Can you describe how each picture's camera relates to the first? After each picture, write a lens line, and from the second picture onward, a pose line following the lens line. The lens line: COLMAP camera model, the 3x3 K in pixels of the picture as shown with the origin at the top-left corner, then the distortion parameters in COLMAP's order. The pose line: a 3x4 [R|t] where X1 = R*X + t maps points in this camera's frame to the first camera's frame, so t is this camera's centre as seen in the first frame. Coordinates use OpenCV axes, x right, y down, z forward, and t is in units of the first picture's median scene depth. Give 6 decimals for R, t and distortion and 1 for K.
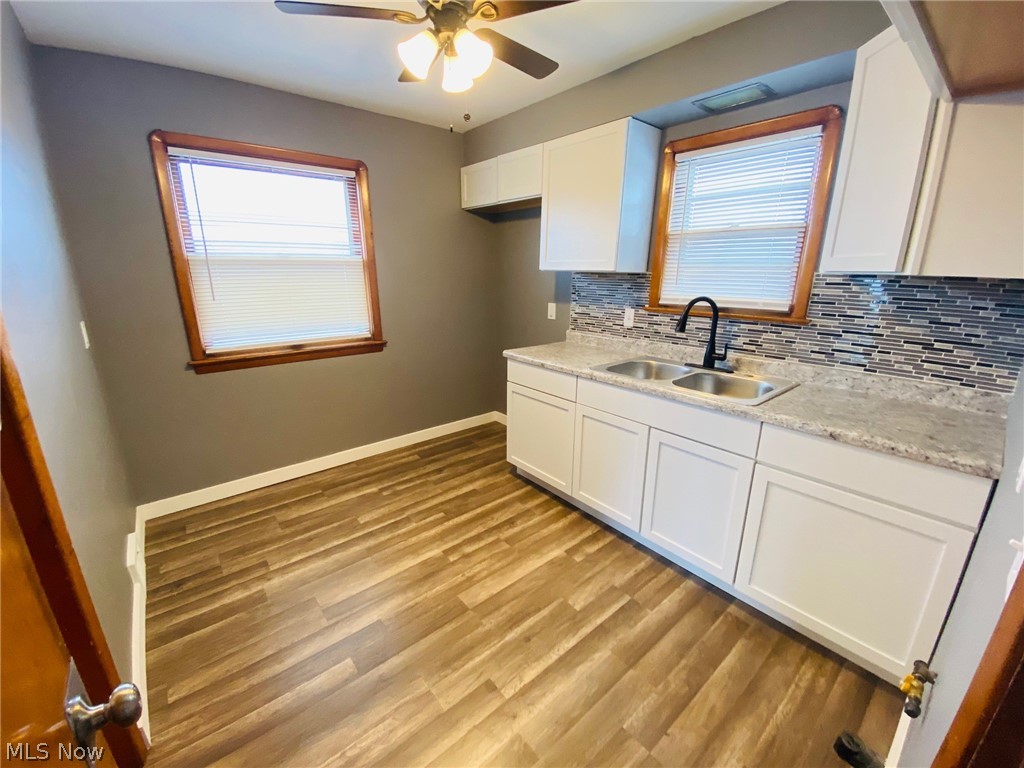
lens RADIAL K [[415.8, 0, 509.3], [0, 415.8, 382.6], [0, 0, 1]] dist [0.031563, -0.029087]
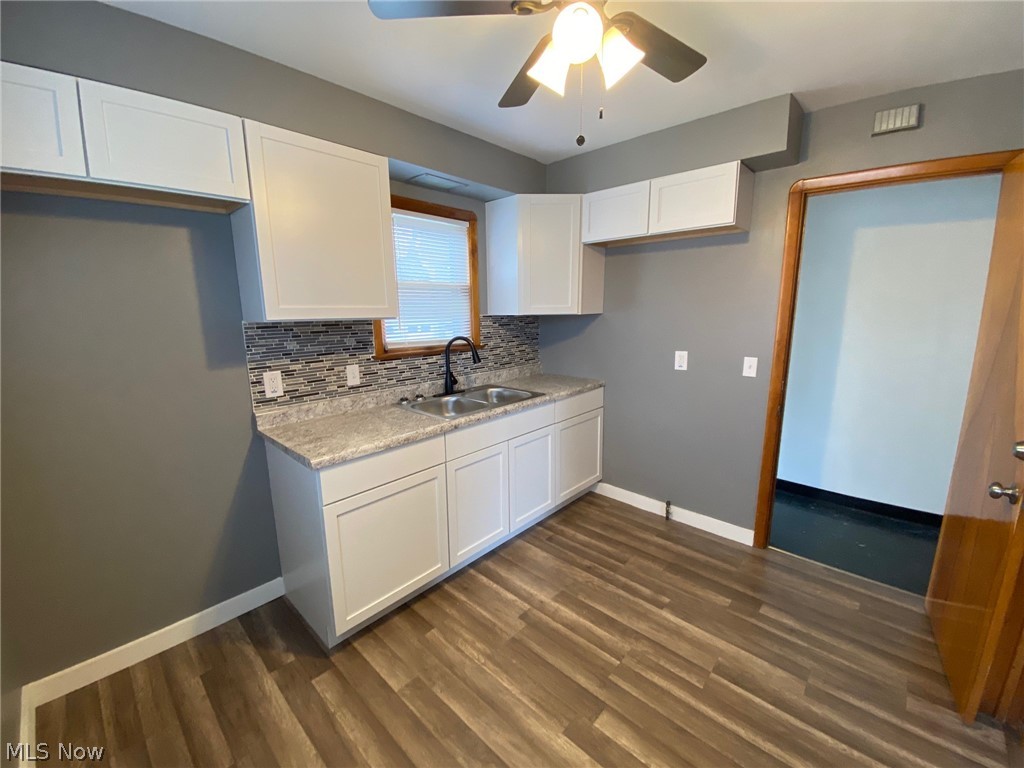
lens RADIAL K [[405.8, 0, 512.0], [0, 405.8, 384.0], [0, 0, 1]] dist [-0.000226, -0.013160]
pose [[-0.131635, -0.180235, 0.974776, -0.715973], [0.269401, 0.939819, 0.210152, -0.270453], [-0.953989, 0.290269, -0.075158, 0.943788]]
